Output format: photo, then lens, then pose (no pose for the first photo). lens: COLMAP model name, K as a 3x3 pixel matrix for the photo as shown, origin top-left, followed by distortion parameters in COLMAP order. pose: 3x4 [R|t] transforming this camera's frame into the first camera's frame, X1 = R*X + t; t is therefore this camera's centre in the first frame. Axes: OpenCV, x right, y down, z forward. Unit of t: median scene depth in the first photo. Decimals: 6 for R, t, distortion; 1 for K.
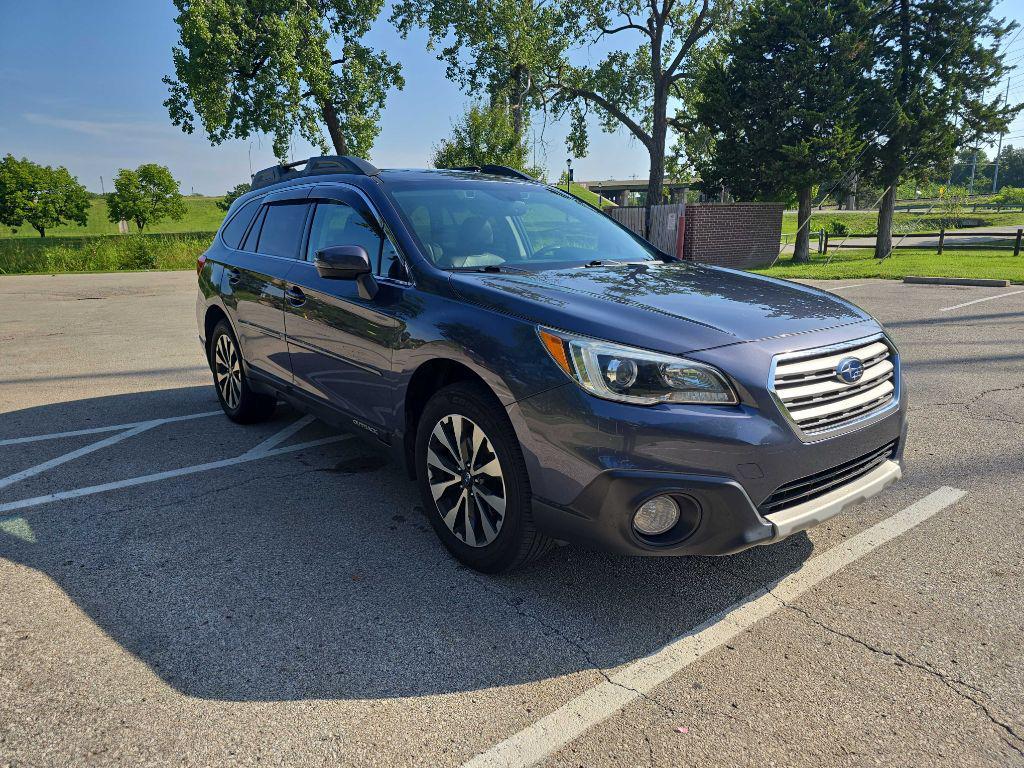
lens RADIAL K [[685.8, 0, 514.5], [0, 685.8, 387.6], [0, 0, 1]] dist [0.029463, -0.031804]
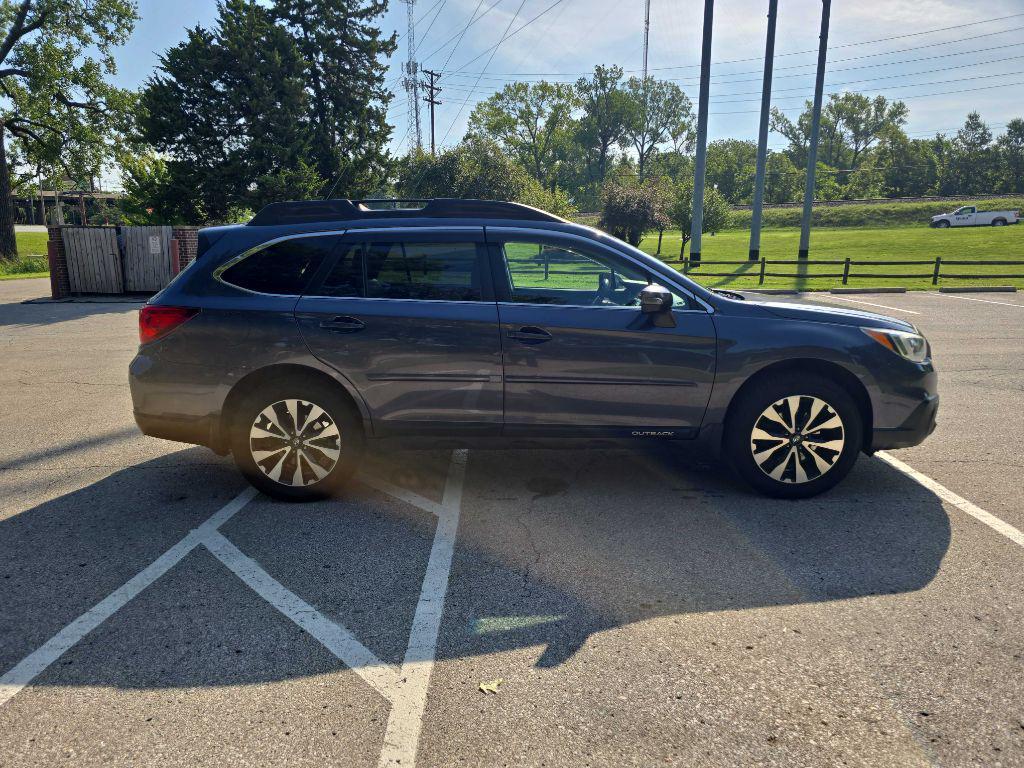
lens RADIAL K [[685.8, 0, 508.1], [0, 685.8, 384.8], [0, 0, 1]] dist [0.029463, -0.031804]
pose [[0.635562, -0.143192, 0.758654, -0.102281], [0.167689, 0.984794, 0.045394, -0.009929], [-0.753619, 0.098367, 0.649910, 0.032102]]
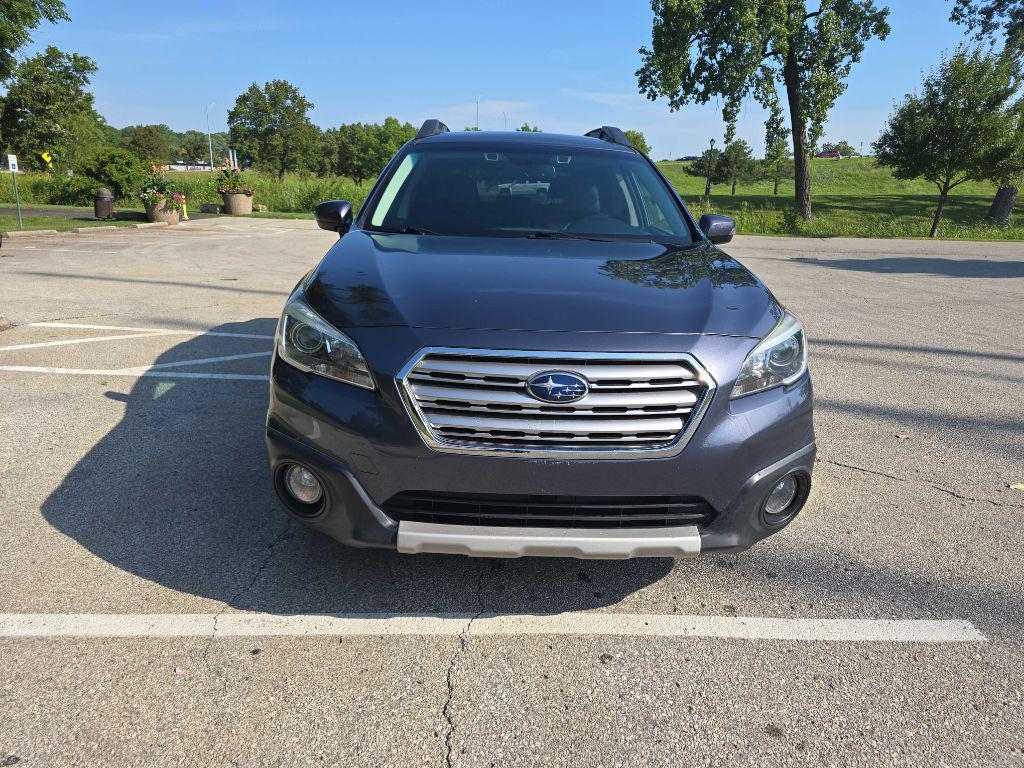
lens RADIAL K [[685.8, 0, 517.6], [0, 685.8, 388.5], [0, 0, 1]] dist [0.029463, -0.031804]
pose [[0.800953, 0.198092, -0.565007, 0.051710], [-0.171079, 0.980058, 0.101087, -0.005361], [0.573764, 0.015695, 0.818870, 0.018985]]
